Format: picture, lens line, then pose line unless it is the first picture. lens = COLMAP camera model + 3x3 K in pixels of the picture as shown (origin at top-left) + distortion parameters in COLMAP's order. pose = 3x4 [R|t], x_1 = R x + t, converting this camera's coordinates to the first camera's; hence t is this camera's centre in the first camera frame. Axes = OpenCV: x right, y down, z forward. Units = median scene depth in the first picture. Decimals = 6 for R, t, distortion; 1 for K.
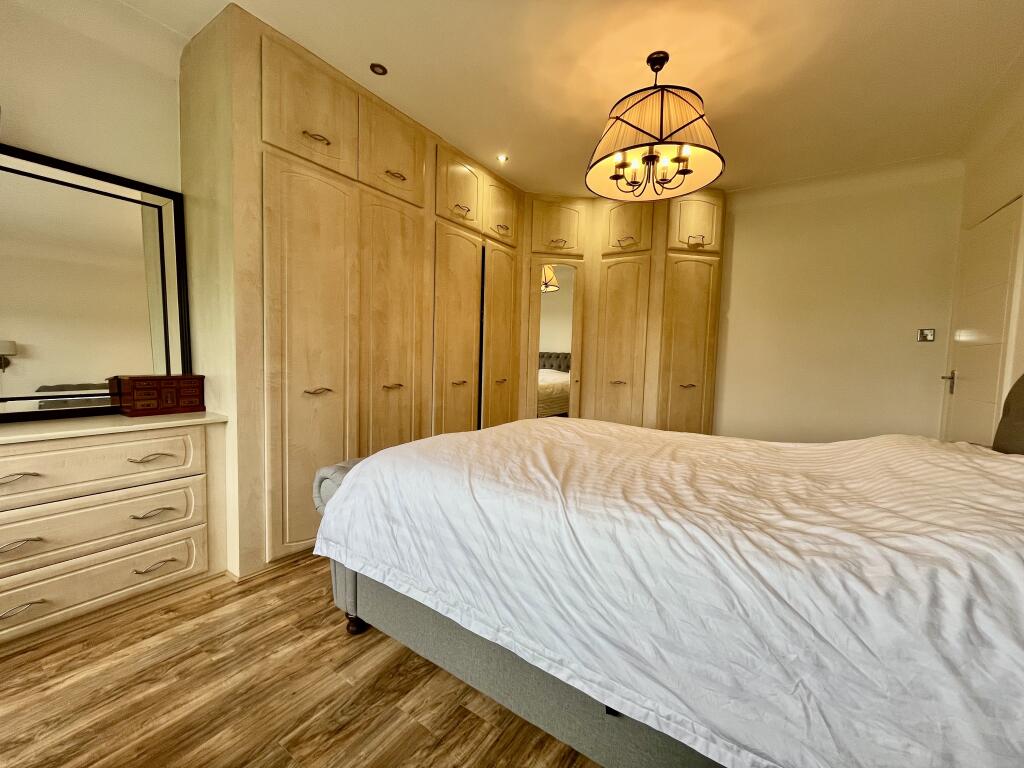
lens RADIAL K [[415.1, 0, 515.1], [0, 415.1, 381.8], [0, 0, 1]] dist [0.000943, -0.000352]
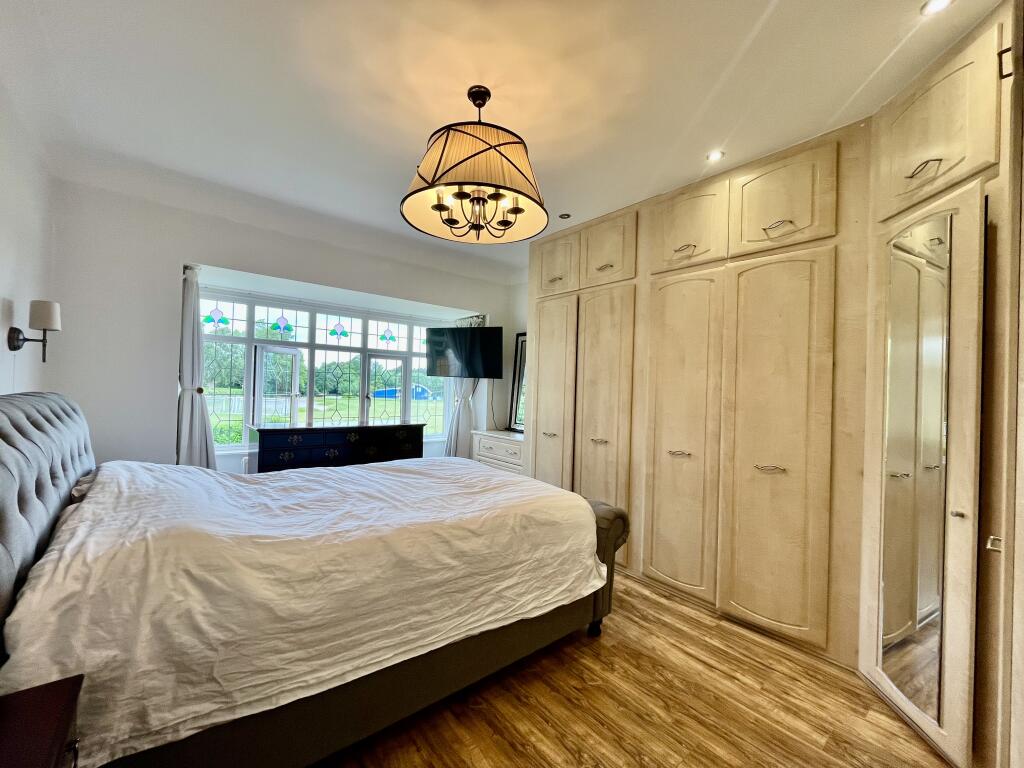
lens RADIAL K [[415.1, 0, 513.5], [0, 415.1, 390.2], [0, 0, 1]] dist [0.000943, -0.000352]
pose [[-0.271790, -0.055687, -0.960744, 0.900534], [-0.114806, 0.993071, -0.025082, -0.073799], [0.955484, 0.103482, -0.276300, 1.070906]]
